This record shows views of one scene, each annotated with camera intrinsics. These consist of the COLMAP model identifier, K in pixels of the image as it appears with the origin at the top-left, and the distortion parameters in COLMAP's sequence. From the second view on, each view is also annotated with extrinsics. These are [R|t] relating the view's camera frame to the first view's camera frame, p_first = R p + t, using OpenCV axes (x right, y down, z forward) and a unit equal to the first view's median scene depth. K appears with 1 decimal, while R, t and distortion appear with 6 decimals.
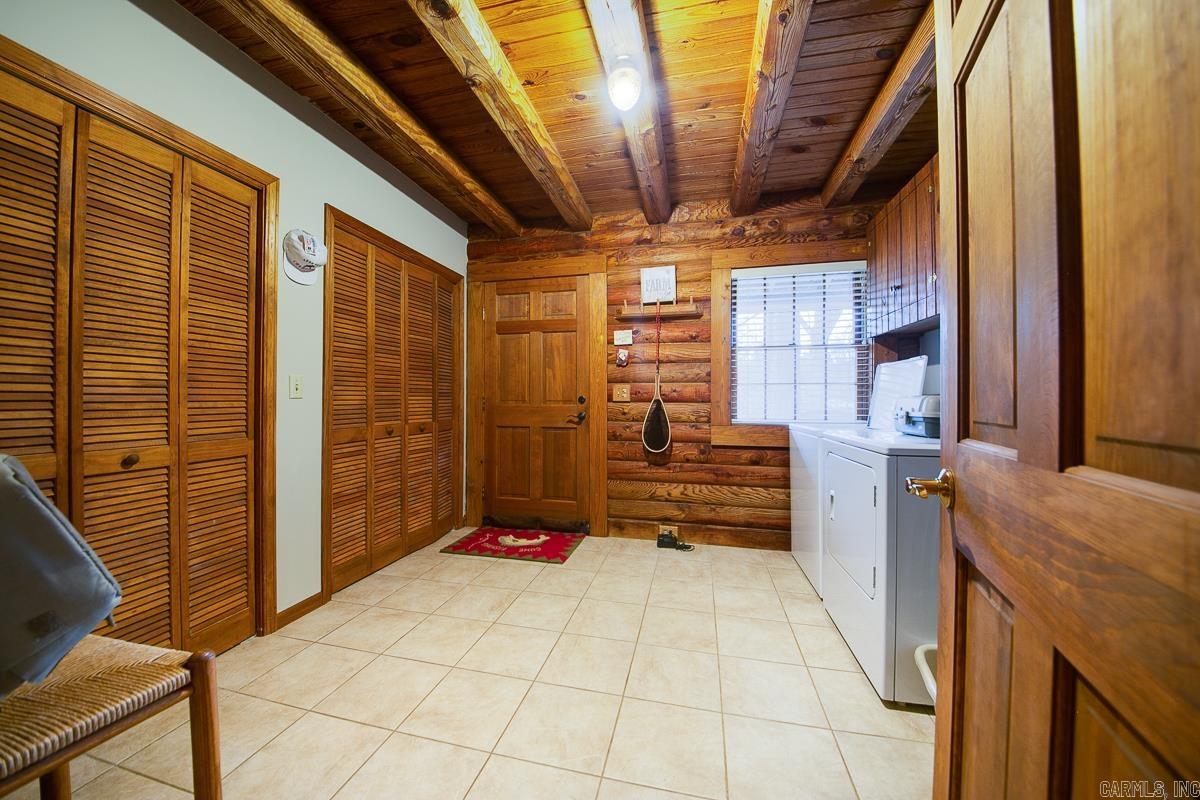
lens RADIAL K [[425.3, 0, 598.6], [0, 425.3, 396.2], [0, 0, 1]] dist [0.007754, -0.009474]
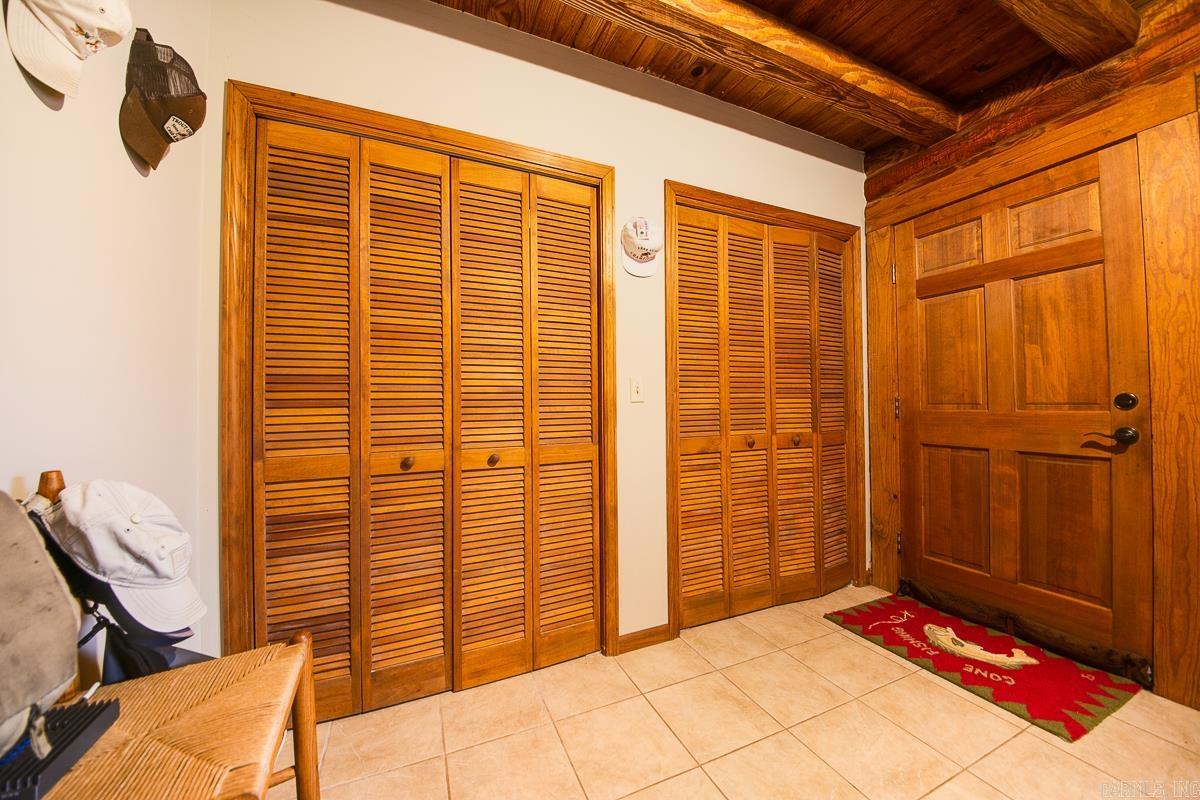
lens RADIAL K [[429.9, 0, 595.8], [0, 429.9, 394.7], [0, 0, 1]] dist [0.015928, -0.016163]
pose [[0.602011, -0.020069, -0.798236, -0.022132], [0.012225, 0.999799, -0.015916, 0.001984], [0.798394, -0.000177, 0.602135, 0.309044]]
